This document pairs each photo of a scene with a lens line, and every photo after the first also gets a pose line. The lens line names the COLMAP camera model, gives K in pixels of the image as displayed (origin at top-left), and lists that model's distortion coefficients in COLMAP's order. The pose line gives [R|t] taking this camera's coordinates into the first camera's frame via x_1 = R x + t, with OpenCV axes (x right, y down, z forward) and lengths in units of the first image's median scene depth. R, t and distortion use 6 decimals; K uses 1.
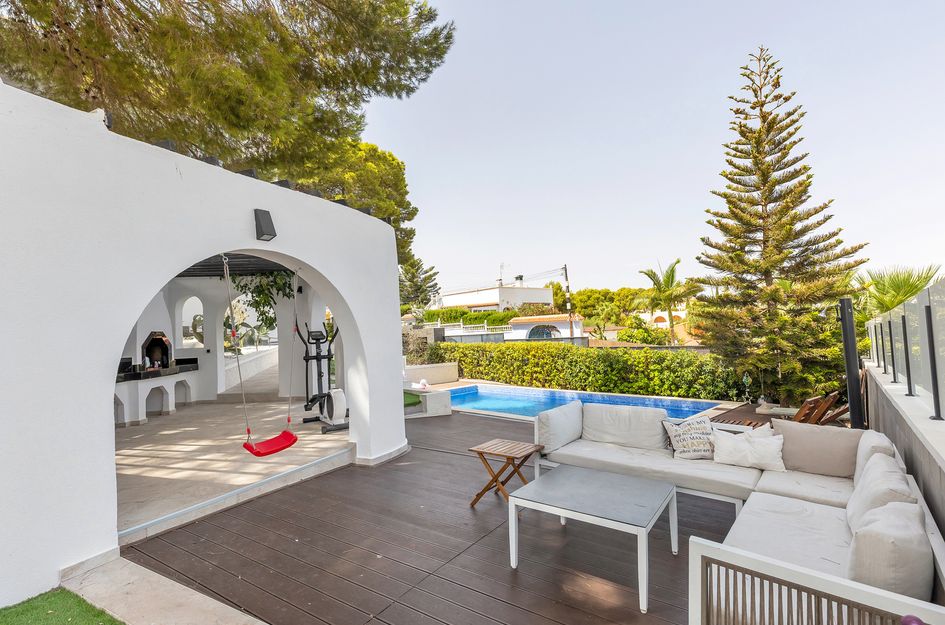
lens RADIAL K [[431.5, 0, 468.0], [0, 431.5, 315.0], [0, 0, 1]] dist [0.006527, -0.001364]
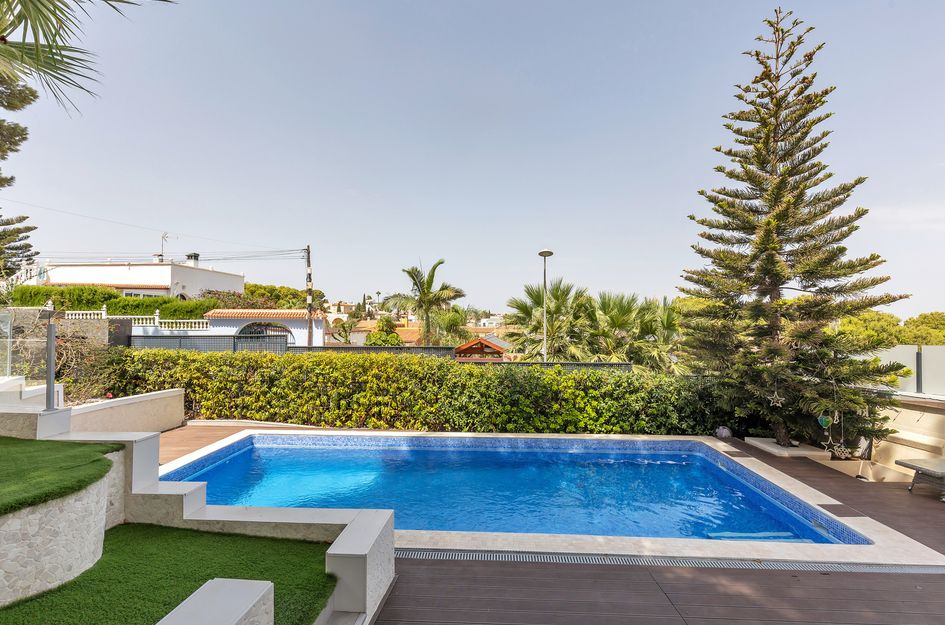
lens RADIAL K [[431.5, 0, 468.8], [0, 431.5, 312.2], [0, 0, 1]] dist [0.006527, -0.001364]
pose [[0.721863, 0.069996, 0.688487, -0.141044], [-0.064770, 0.997338, -0.033485, 0.013375], [-0.688999, -0.020422, 0.724475, 0.387202]]
